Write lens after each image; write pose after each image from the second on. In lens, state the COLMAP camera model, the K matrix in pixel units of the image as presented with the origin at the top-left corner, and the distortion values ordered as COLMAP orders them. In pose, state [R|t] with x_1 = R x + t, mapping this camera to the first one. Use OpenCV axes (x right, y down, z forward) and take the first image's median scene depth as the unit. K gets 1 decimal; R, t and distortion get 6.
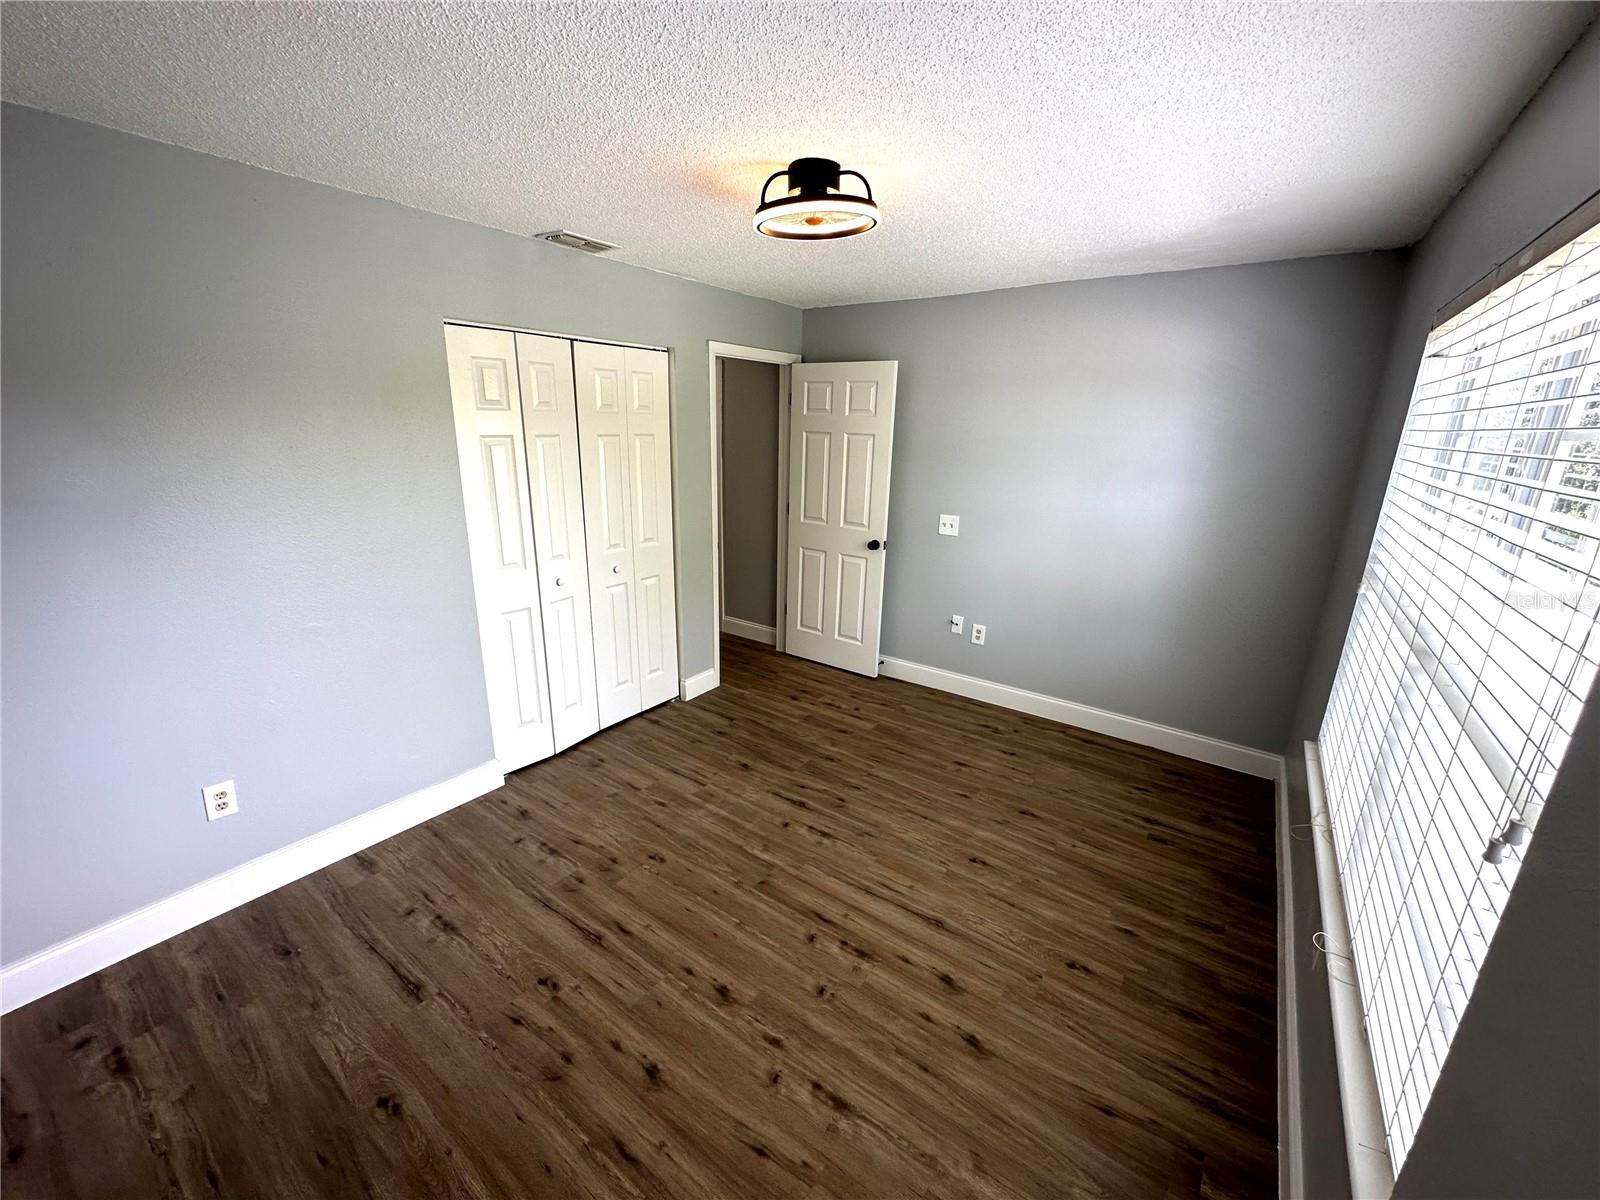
lens RADIAL K [[639.9, 0, 797.9], [0, 639.9, 601.2], [0, 0, 1]] dist [-0.003393, 0.000692]
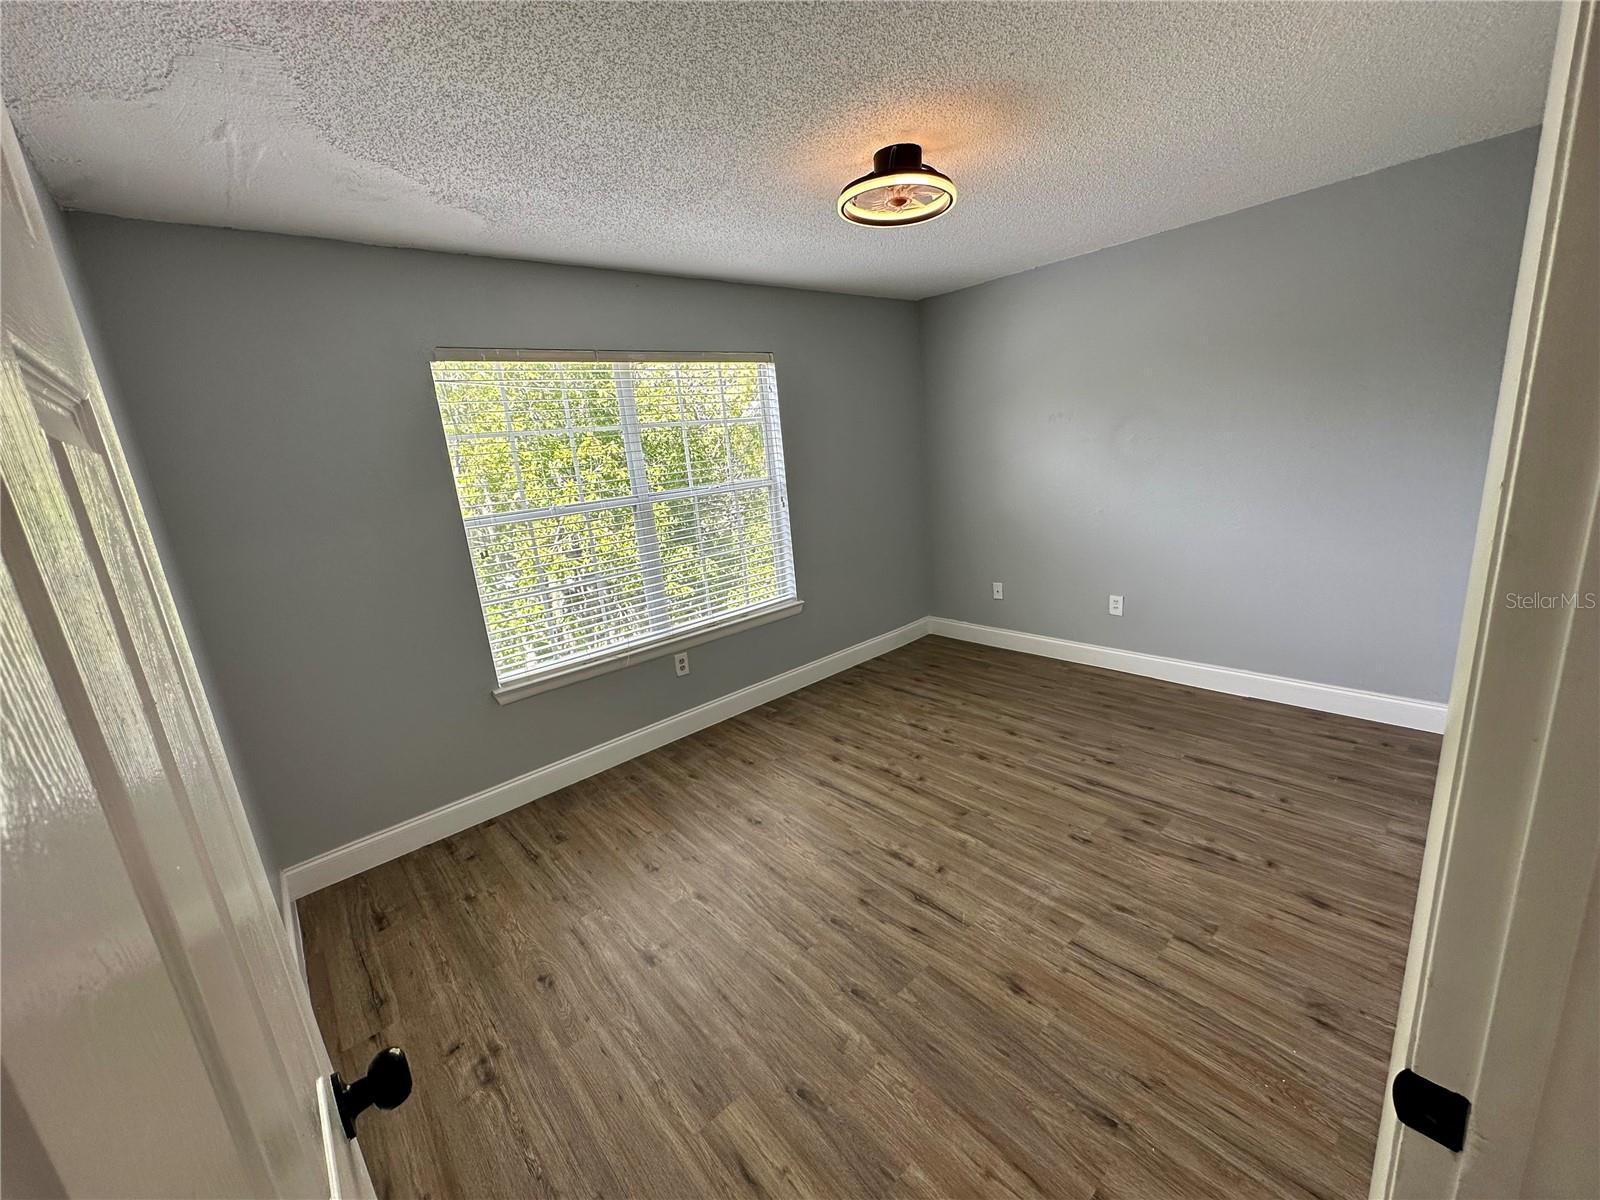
lens RADIAL K [[639.9, 0, 797.9], [0, 639.9, 601.2], [0, 0, 1]] dist [-0.003393, 0.000692]
pose [[-0.971247, 0.012201, 0.237763, -0.043639], [0.131567, 0.859839, 0.493322, -0.416965], [-0.198419, 0.510419, -0.836721, 1.678841]]
